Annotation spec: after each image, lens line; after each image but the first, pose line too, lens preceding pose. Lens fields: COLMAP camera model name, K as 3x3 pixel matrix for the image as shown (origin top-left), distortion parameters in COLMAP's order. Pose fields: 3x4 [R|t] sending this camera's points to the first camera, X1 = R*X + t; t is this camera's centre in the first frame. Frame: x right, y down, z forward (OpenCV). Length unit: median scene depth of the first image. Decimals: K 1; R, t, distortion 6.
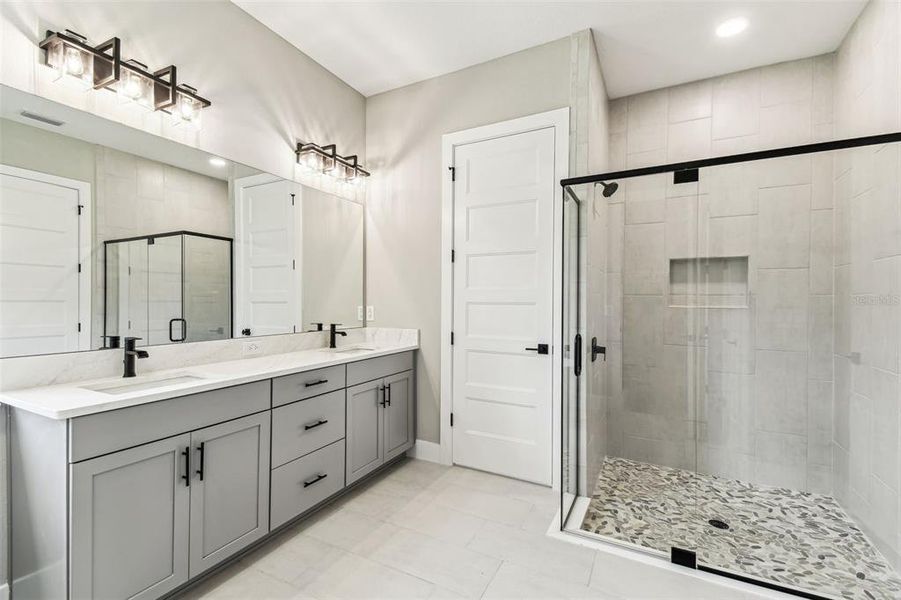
lens RADIAL K [[397.5, 0, 446.4], [0, 397.5, 302.3], [0, 0, 1]] dist [0.030905, -0.004278]
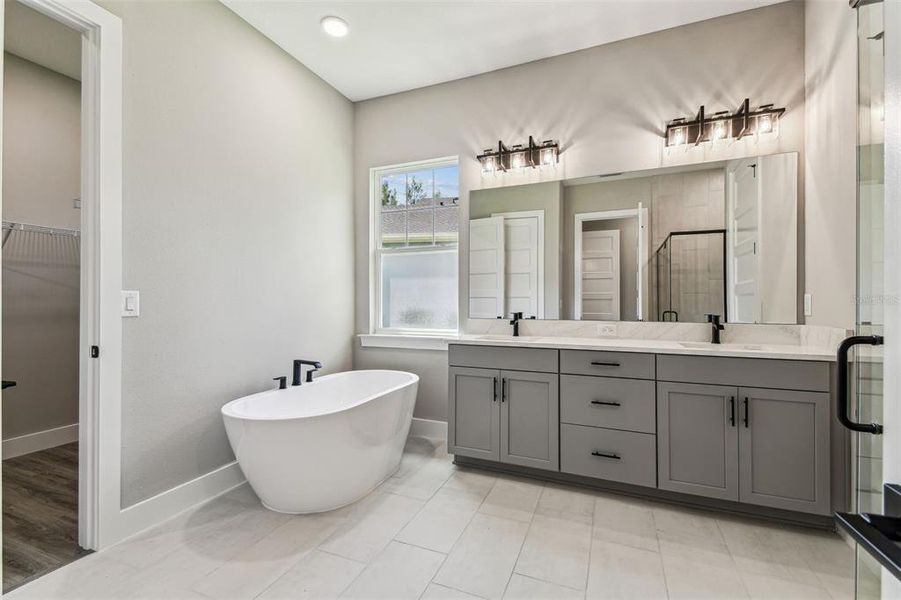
lens RADIAL K [[397.5, 0, 450.3], [0, 397.5, 303.4], [0, 0, 1]] dist [0.030905, -0.004278]
pose [[0.091931, -0.003692, -0.995759, 0.620919], [-0.004759, 0.999980, -0.004147, 0.043072], [0.995754, 0.005121, 0.091912, 0.439410]]
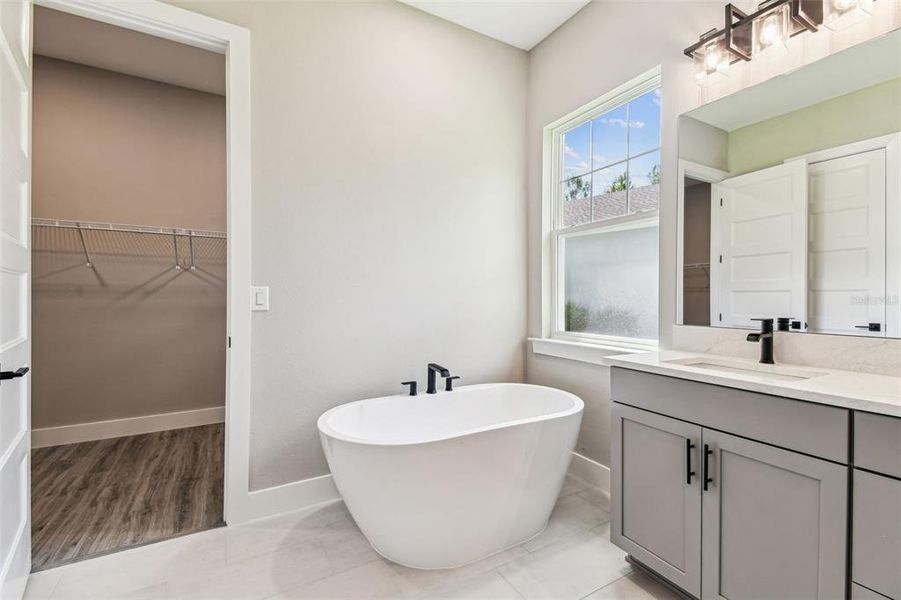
lens RADIAL K [[397.5, 0, 449.0], [0, 397.5, 297.6], [0, 0, 1]] dist [0.030905, -0.004278]
pose [[-0.536899, -0.006703, -0.843620, 0.249214], [-0.011262, 0.999936, -0.000778, 0.037484], [0.843571, 0.009084, -0.536940, 0.674187]]
